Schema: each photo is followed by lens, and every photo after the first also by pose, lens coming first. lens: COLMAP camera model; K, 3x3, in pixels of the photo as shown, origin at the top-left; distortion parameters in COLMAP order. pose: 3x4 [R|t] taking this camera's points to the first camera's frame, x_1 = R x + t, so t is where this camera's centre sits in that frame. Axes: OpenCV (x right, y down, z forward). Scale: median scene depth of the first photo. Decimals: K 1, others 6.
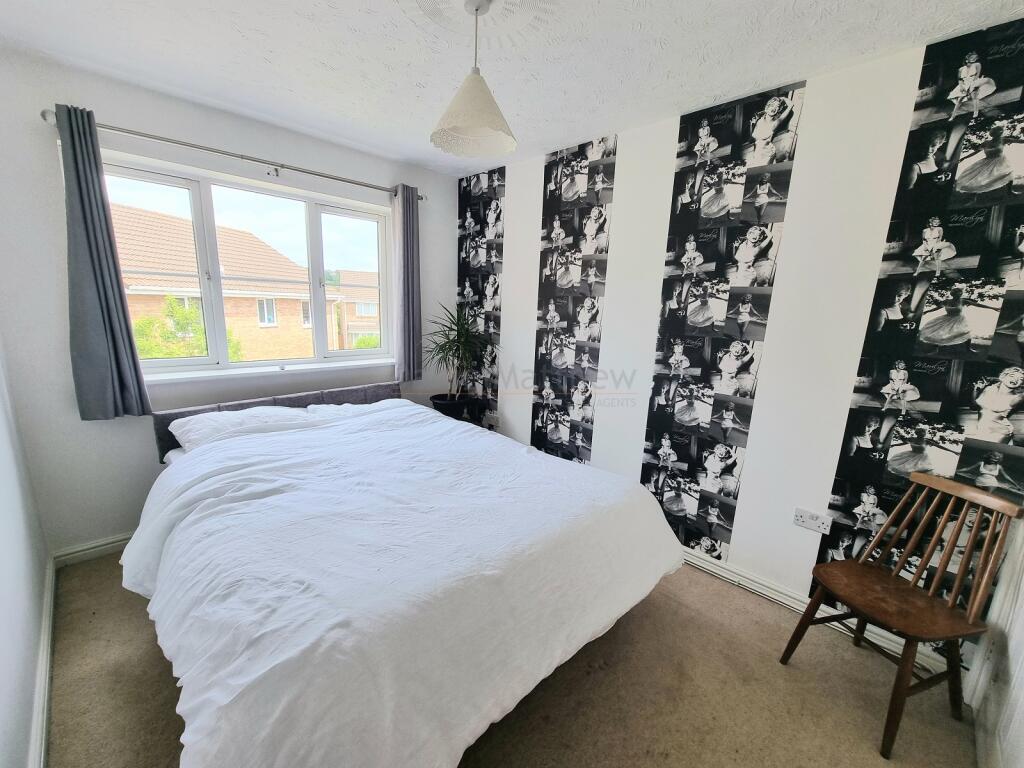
lens RADIAL K [[422.7, 0, 518.8], [0, 422.7, 396.1], [0, 0, 1]] dist [-0.000007, -0.000156]
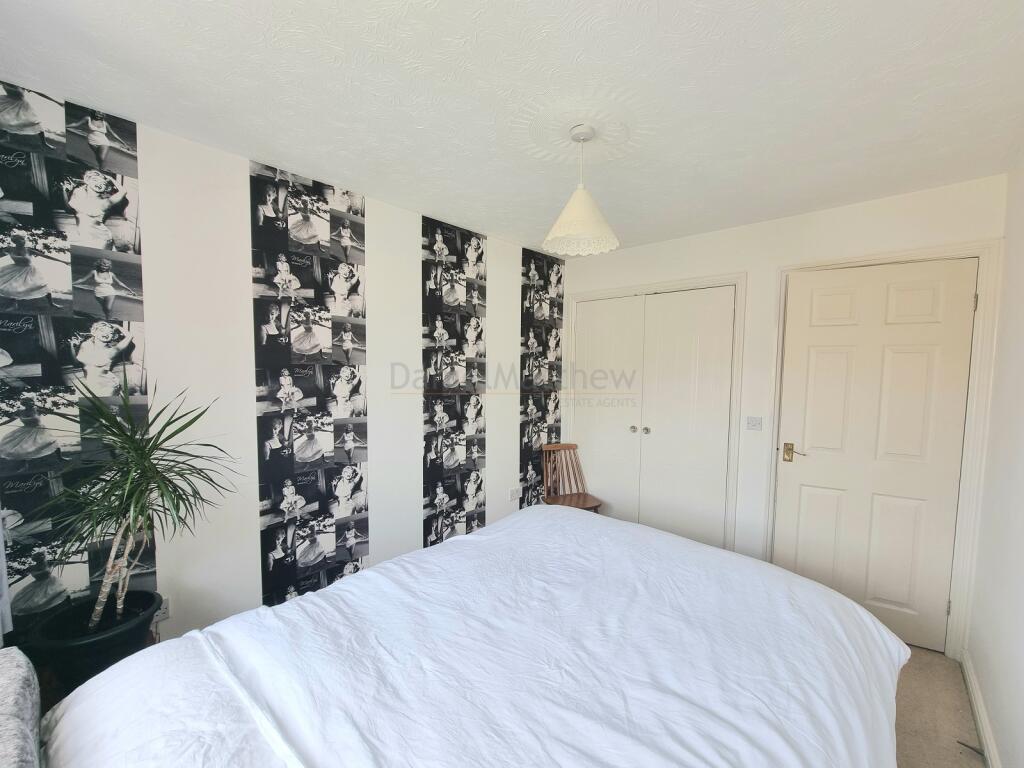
lens RADIAL K [[422.7, 0, 518.8], [0, 422.7, 396.1], [0, 0, 1]] dist [-0.000007, -0.000156]
pose [[-0.048689, -0.108539, 0.992899, -0.780463], [0.200879, 0.972702, 0.116181, -0.230641], [-0.978405, 0.205109, -0.025557, 0.788723]]
